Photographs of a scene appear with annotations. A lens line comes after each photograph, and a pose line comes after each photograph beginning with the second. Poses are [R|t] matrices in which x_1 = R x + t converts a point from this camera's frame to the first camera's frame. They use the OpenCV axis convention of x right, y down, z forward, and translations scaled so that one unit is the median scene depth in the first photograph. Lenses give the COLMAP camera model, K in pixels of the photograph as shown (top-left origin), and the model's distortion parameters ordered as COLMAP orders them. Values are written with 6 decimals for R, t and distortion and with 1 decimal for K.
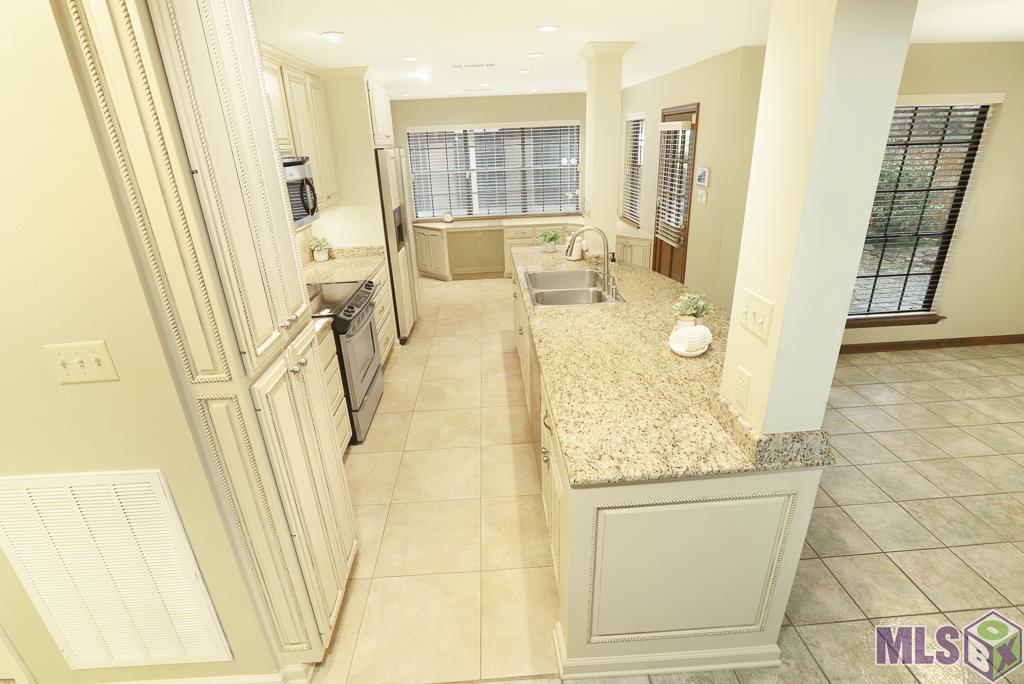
lens RADIAL K [[493.1, 0, 510.2], [0, 493.1, 331.7], [0, 0, 1]] dist [-0.043437, 0.014409]
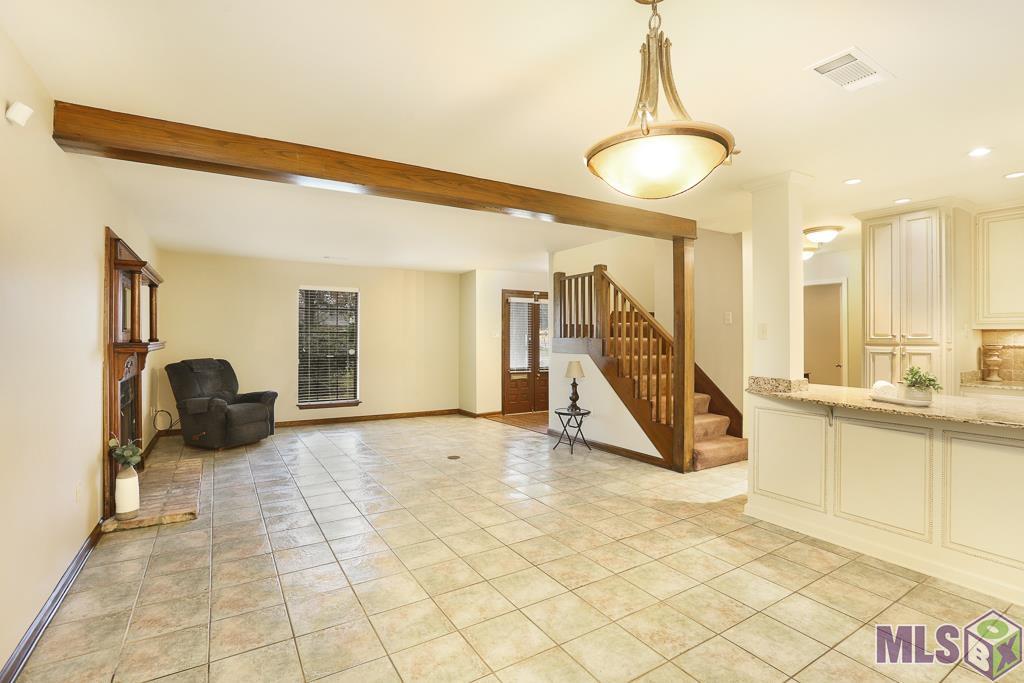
lens RADIAL K [[483.2, 0, 514.1], [0, 483.2, 323.4], [0, 0, 1]] dist [-0.037712, 0.024858]
pose [[-0.876380, 0.024820, -0.480979, 0.970582], [-0.144091, 0.939416, 0.311022, -0.217452], [0.459560, 0.341879, -0.819710, 0.801471]]
